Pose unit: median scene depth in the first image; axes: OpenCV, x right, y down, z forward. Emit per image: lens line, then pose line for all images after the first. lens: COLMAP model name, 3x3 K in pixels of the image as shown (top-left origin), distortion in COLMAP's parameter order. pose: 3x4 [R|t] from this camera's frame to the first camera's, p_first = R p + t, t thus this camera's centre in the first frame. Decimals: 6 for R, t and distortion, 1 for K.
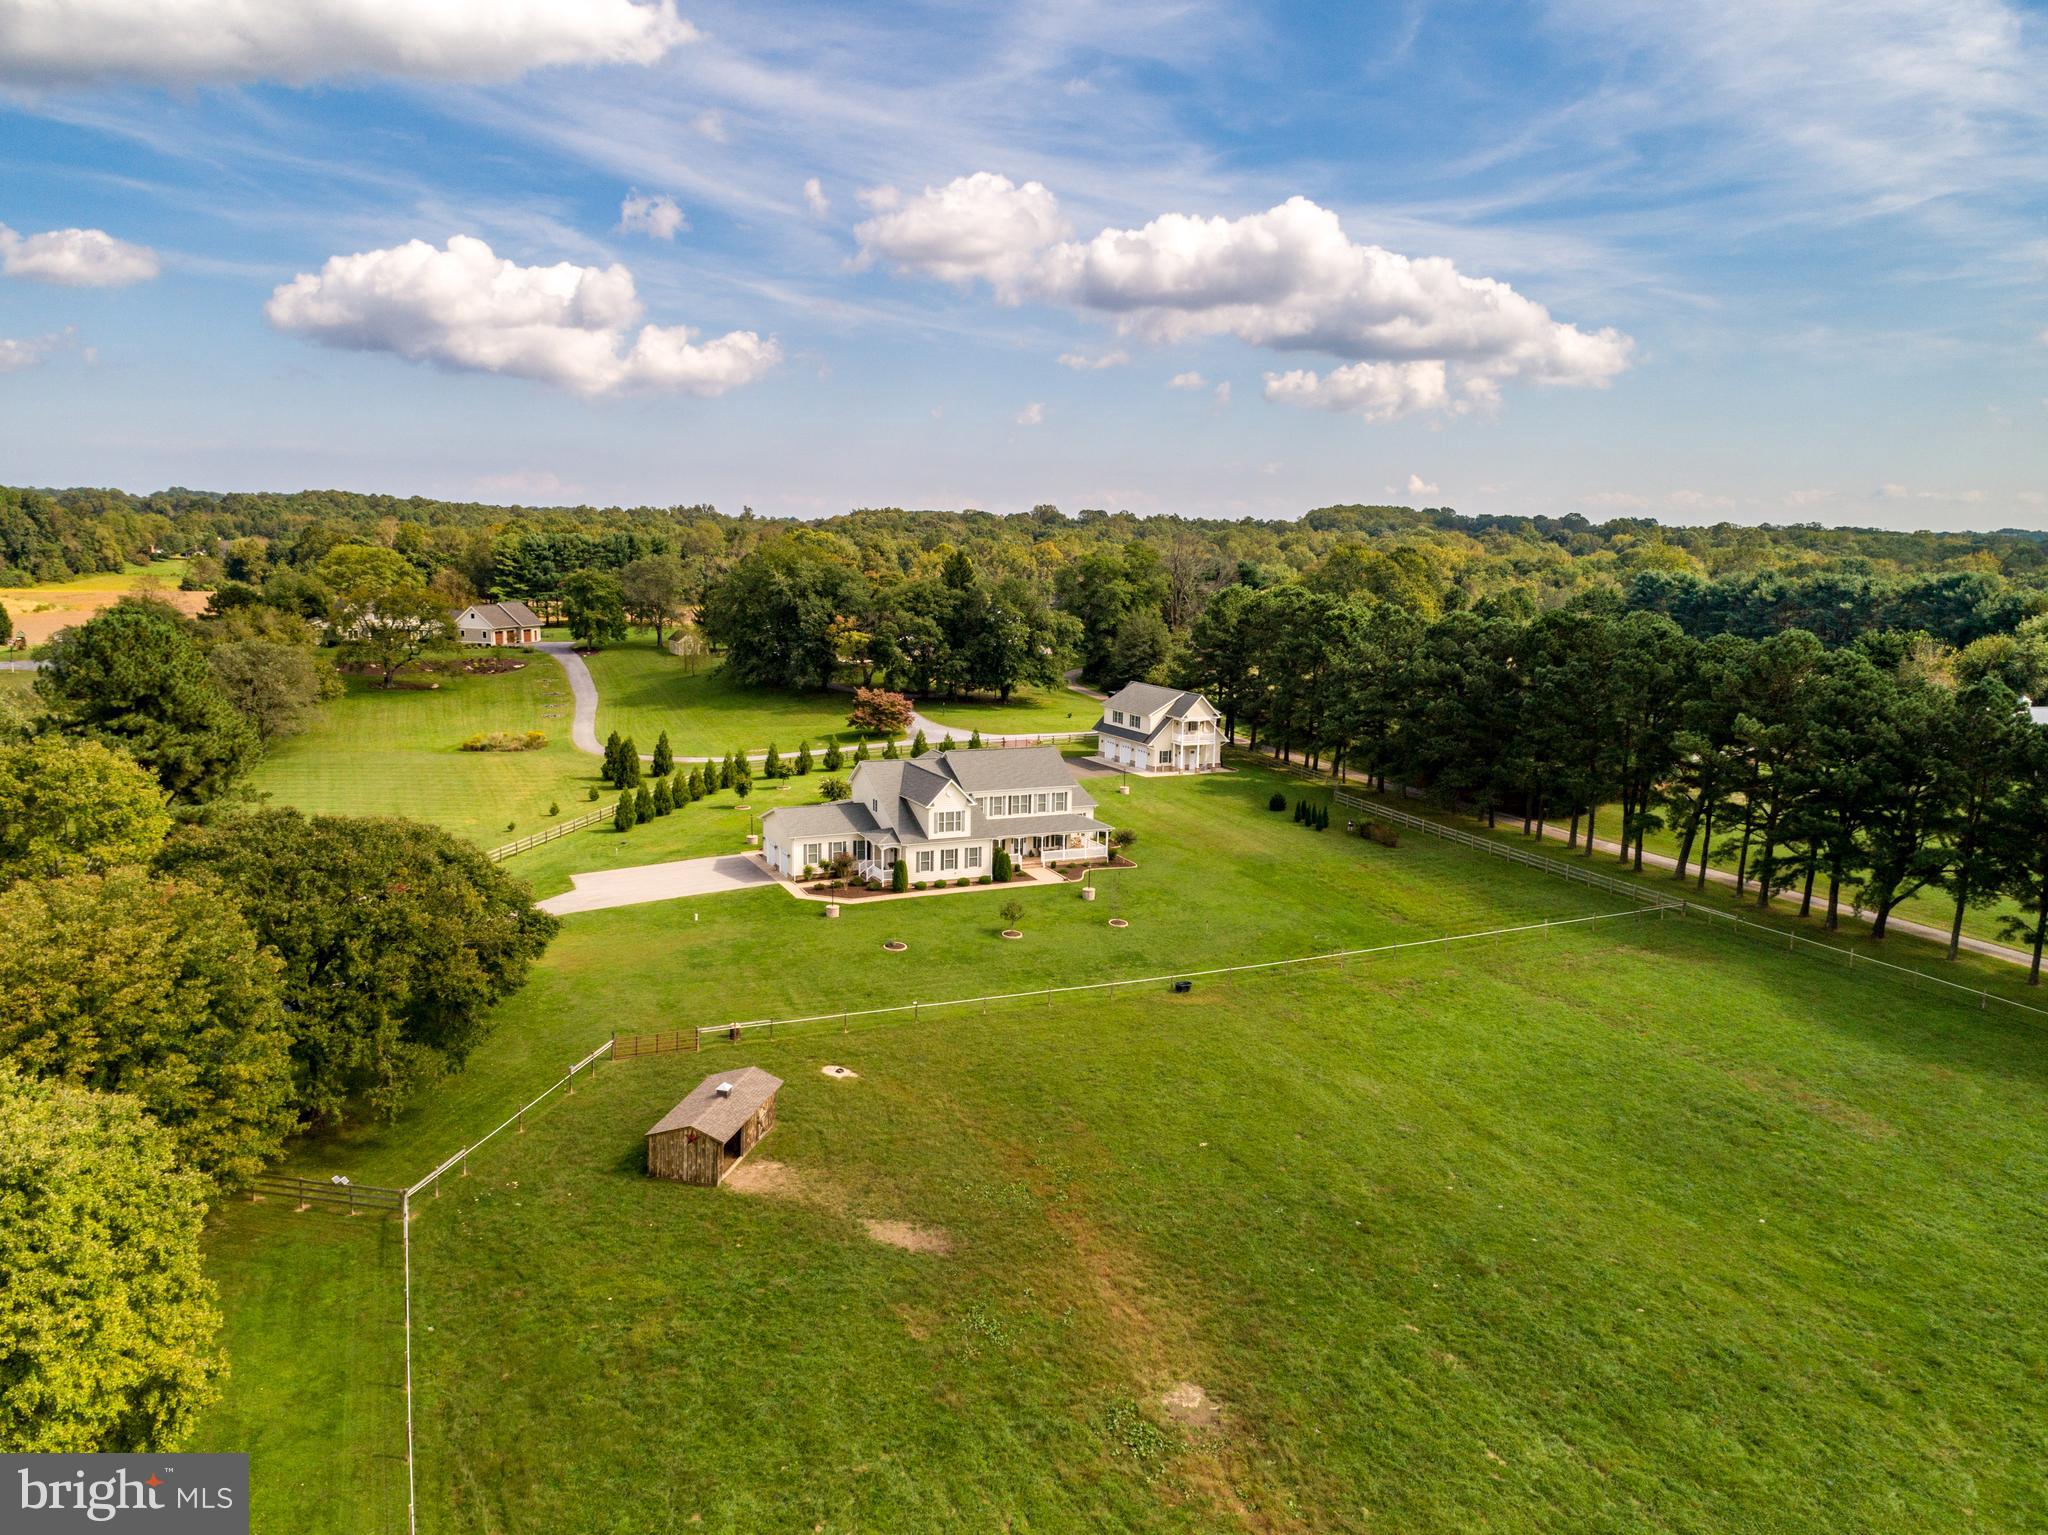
lens RADIAL K [[1478.9, 0, 1023.0], [0, 1478.9, 774.0], [0, 0, 1]] dist [0.220402, -0.278087]
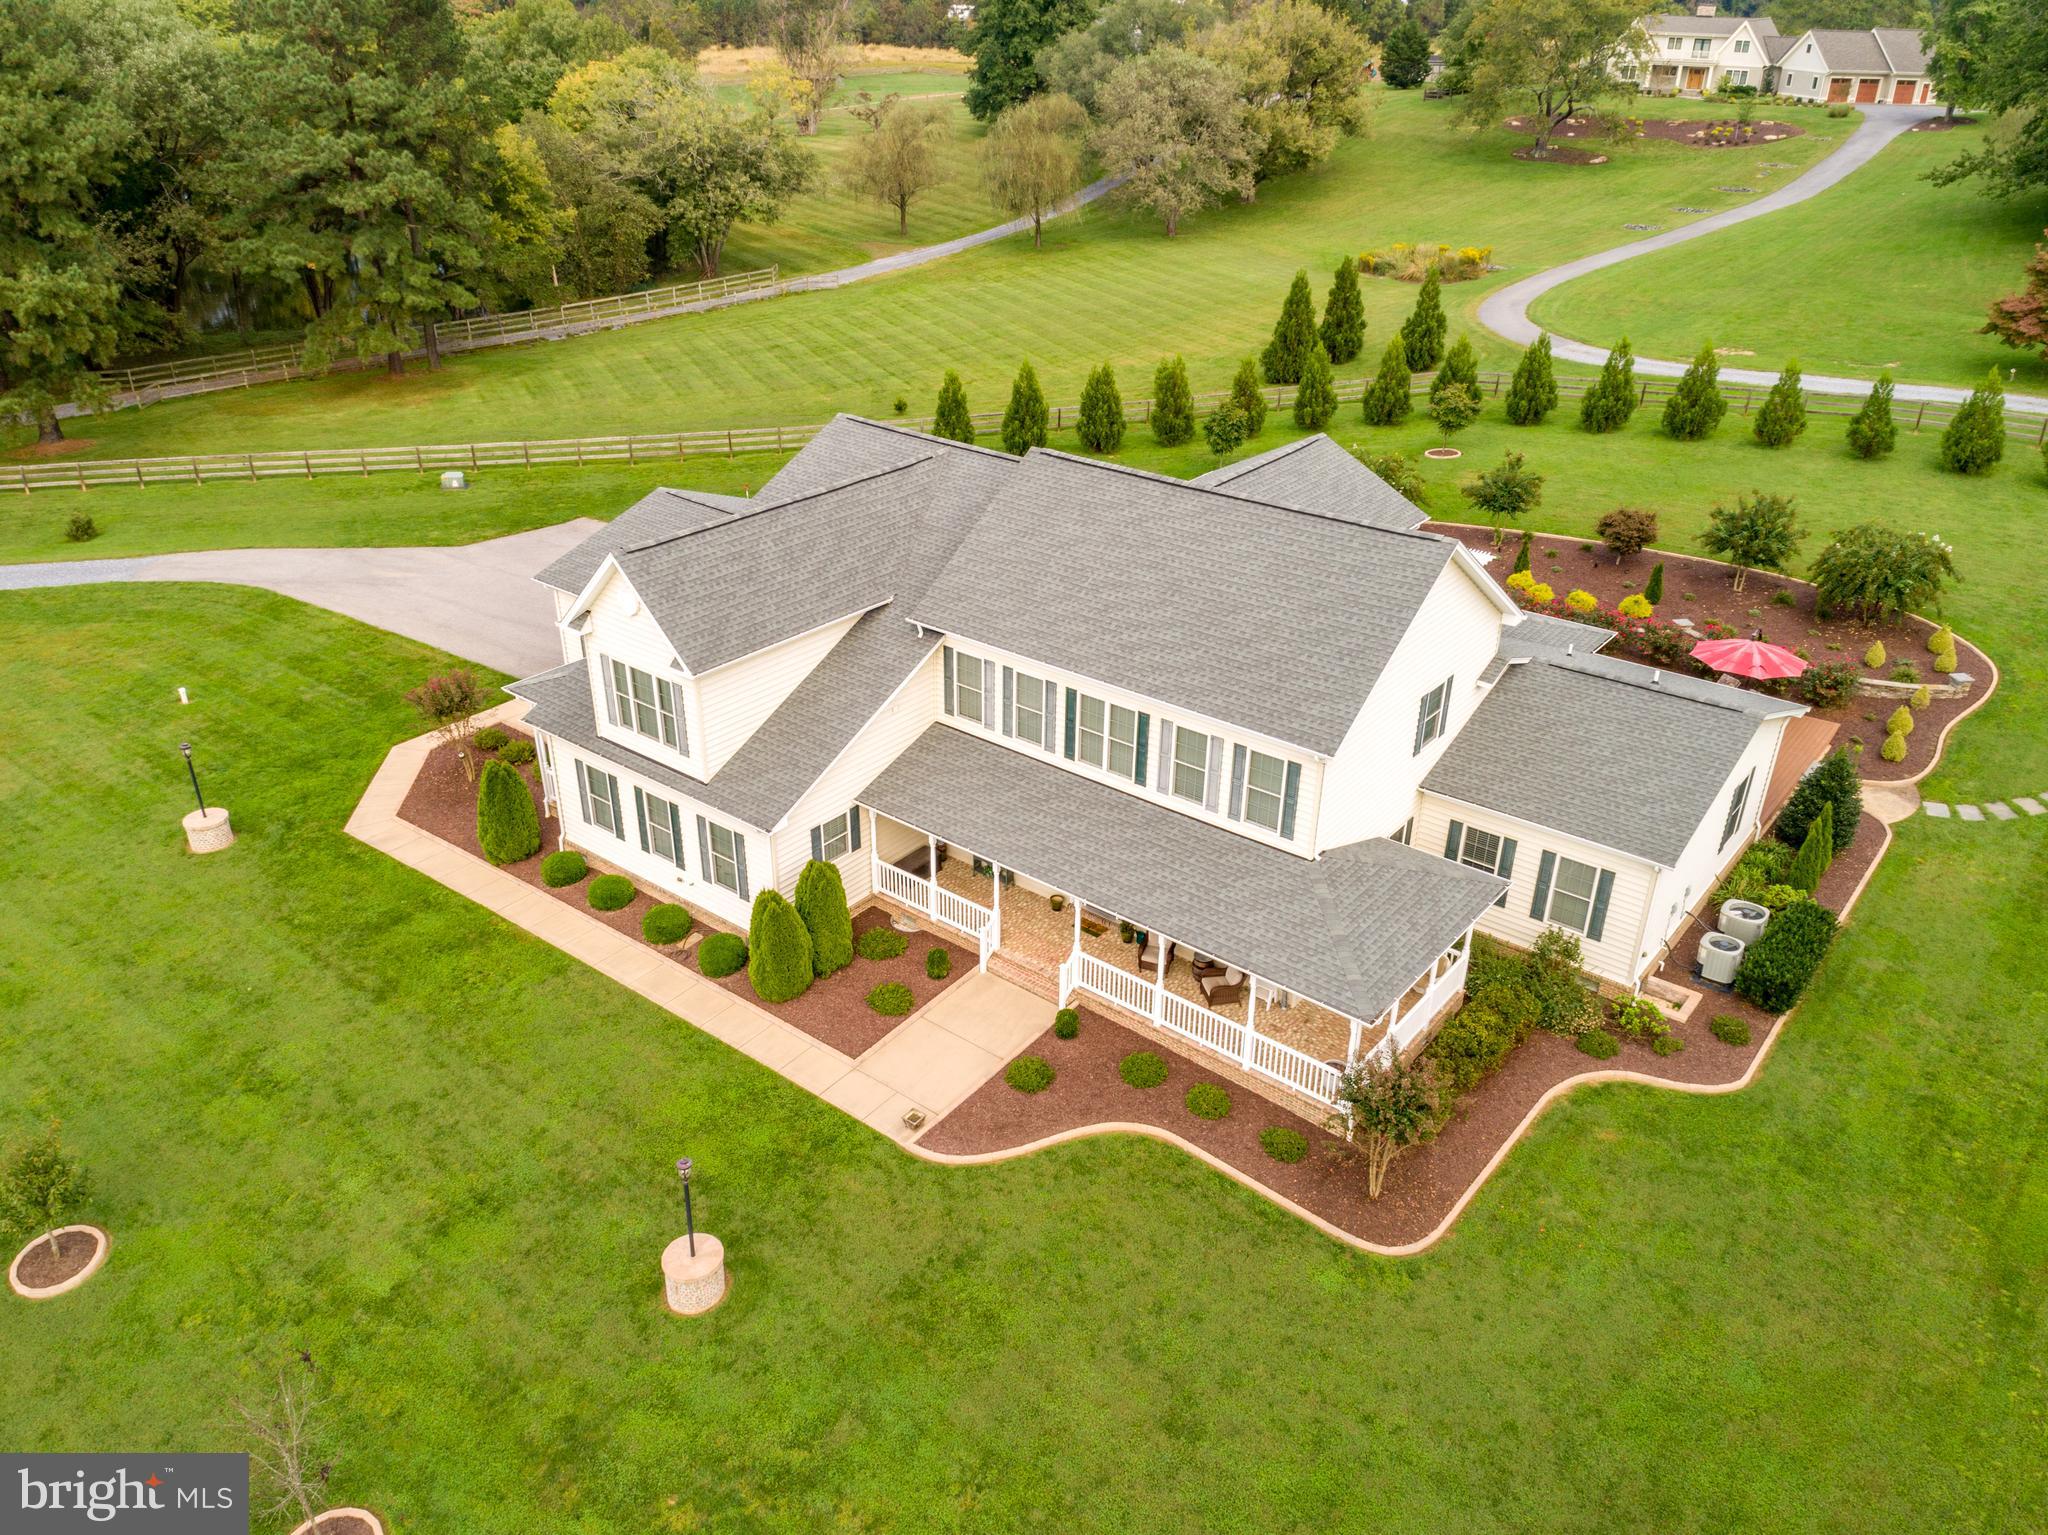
lens RADIAL K [[1478.9, 0, 1023.0], [0, 1478.9, 774.0], [0, 0, 1]] dist [0.220402, -0.278087]
pose [[0.446534, 0.406537, -0.797079, 0.145189], [-0.143533, 0.911832, 0.384655, -0.050645], [0.883179, -0.057354, 0.465515, 0.662937]]
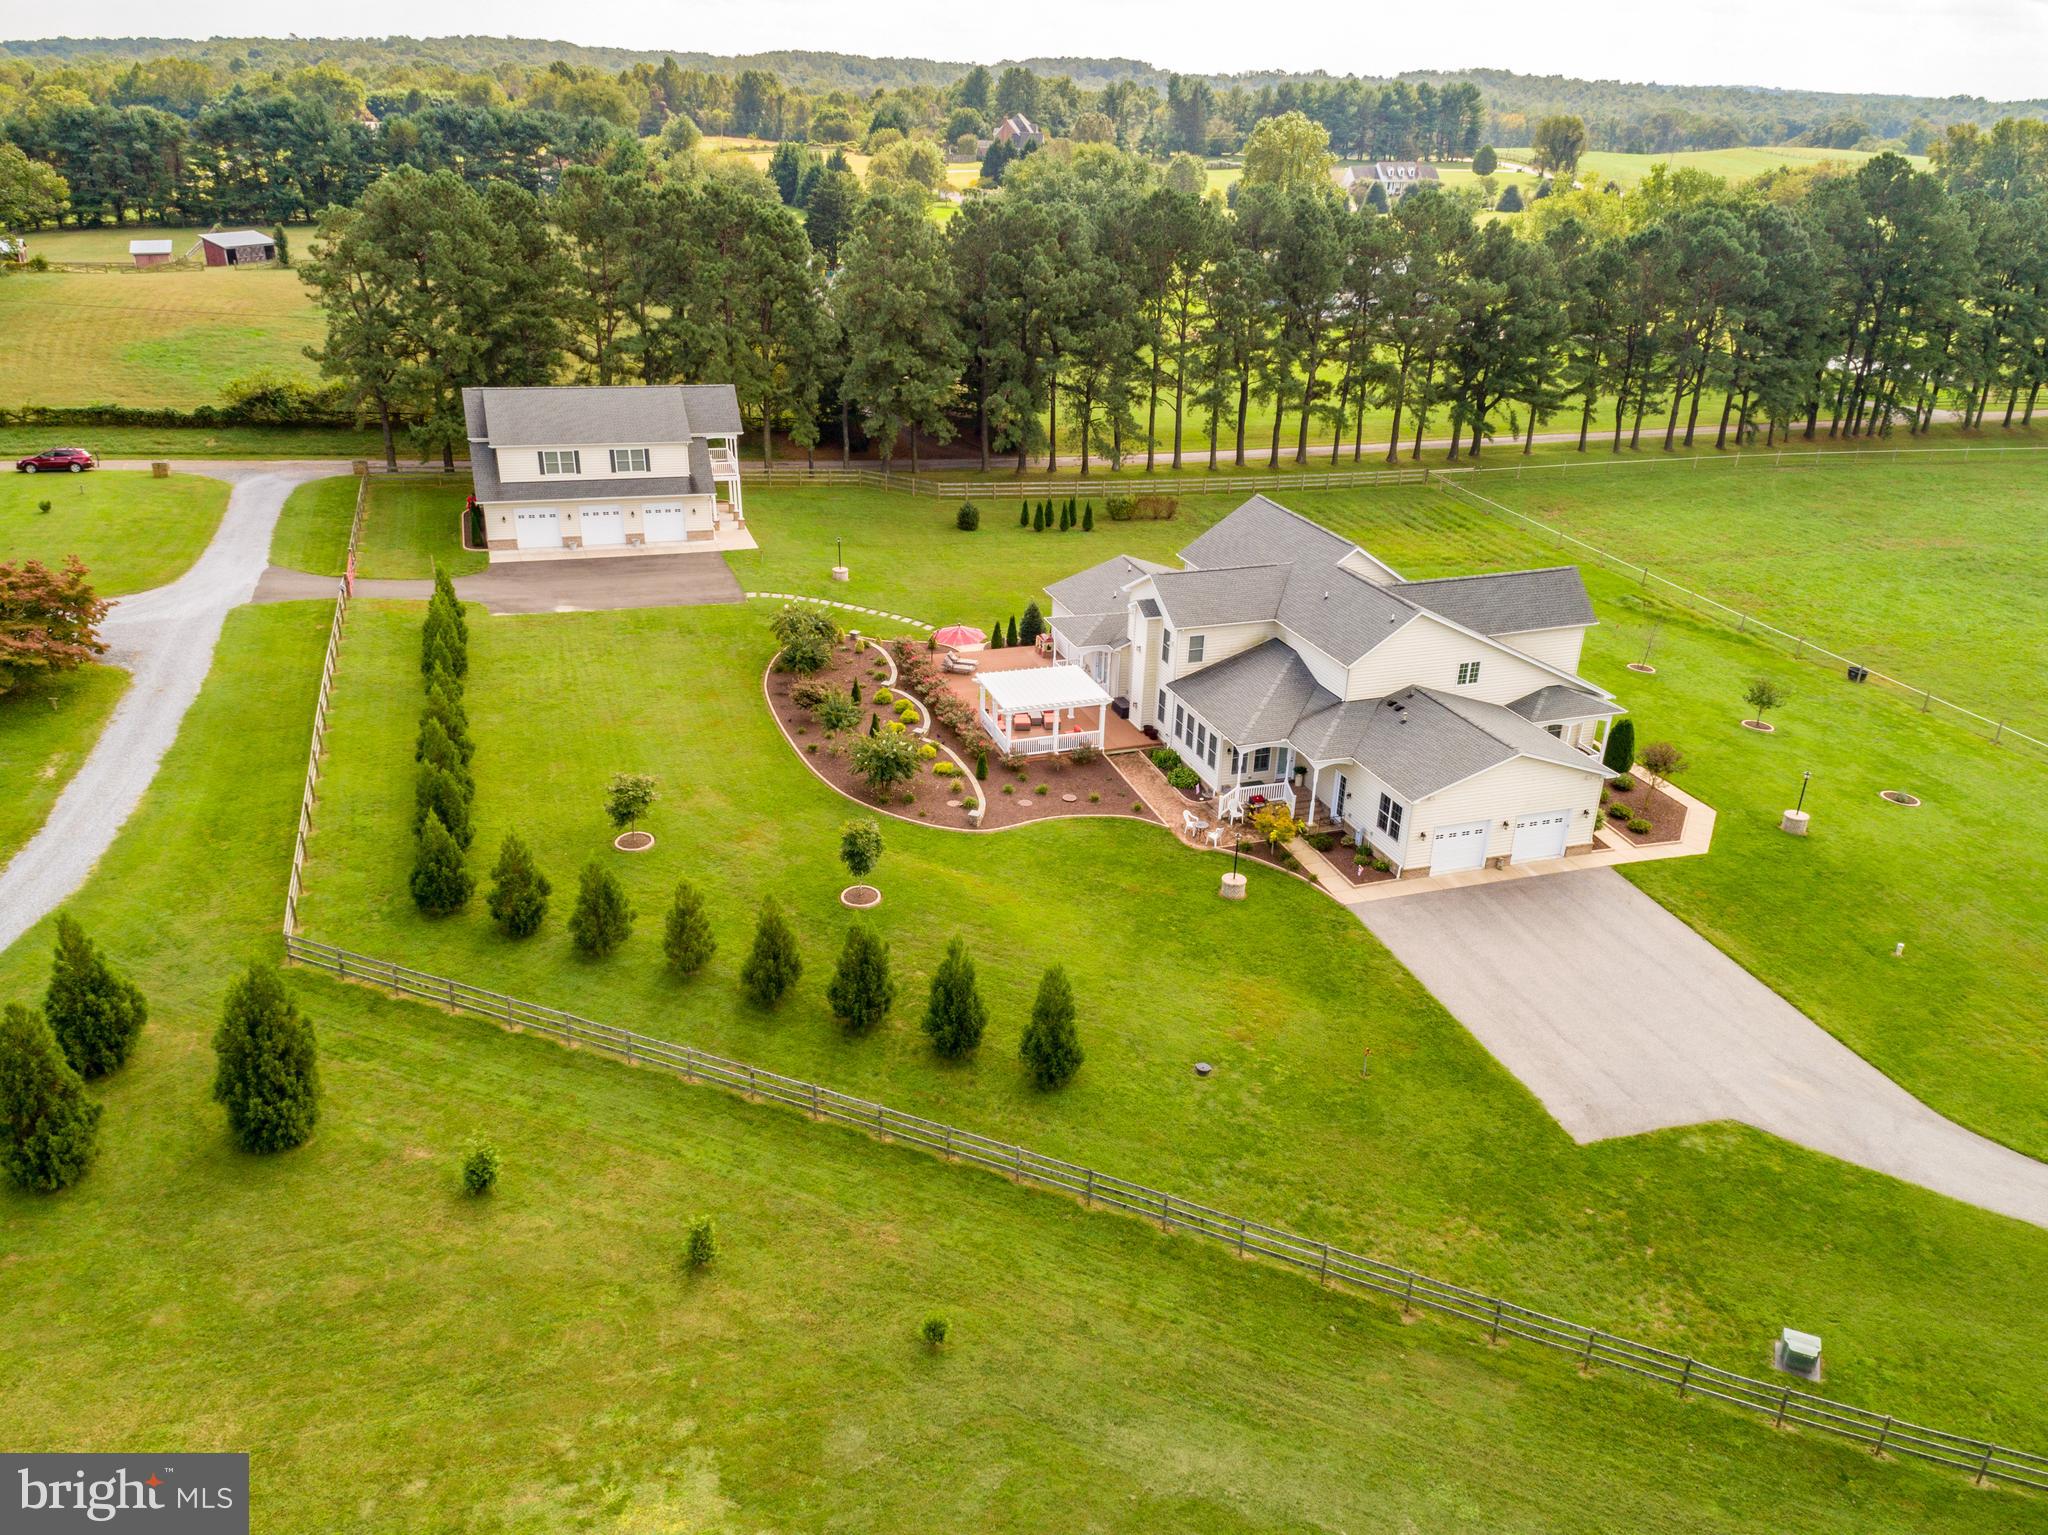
lens RADIAL K [[1478.9, 0, 1023.0], [0, 1478.9, 774.0], [0, 0, 1]] dist [0.220402, -0.278087]
pose [[0.108041, -0.429050, 0.896796, -0.460041], [0.137084, 0.899889, 0.414015, -0.143320], [-0.984650, 0.078205, 0.156041, 0.796540]]
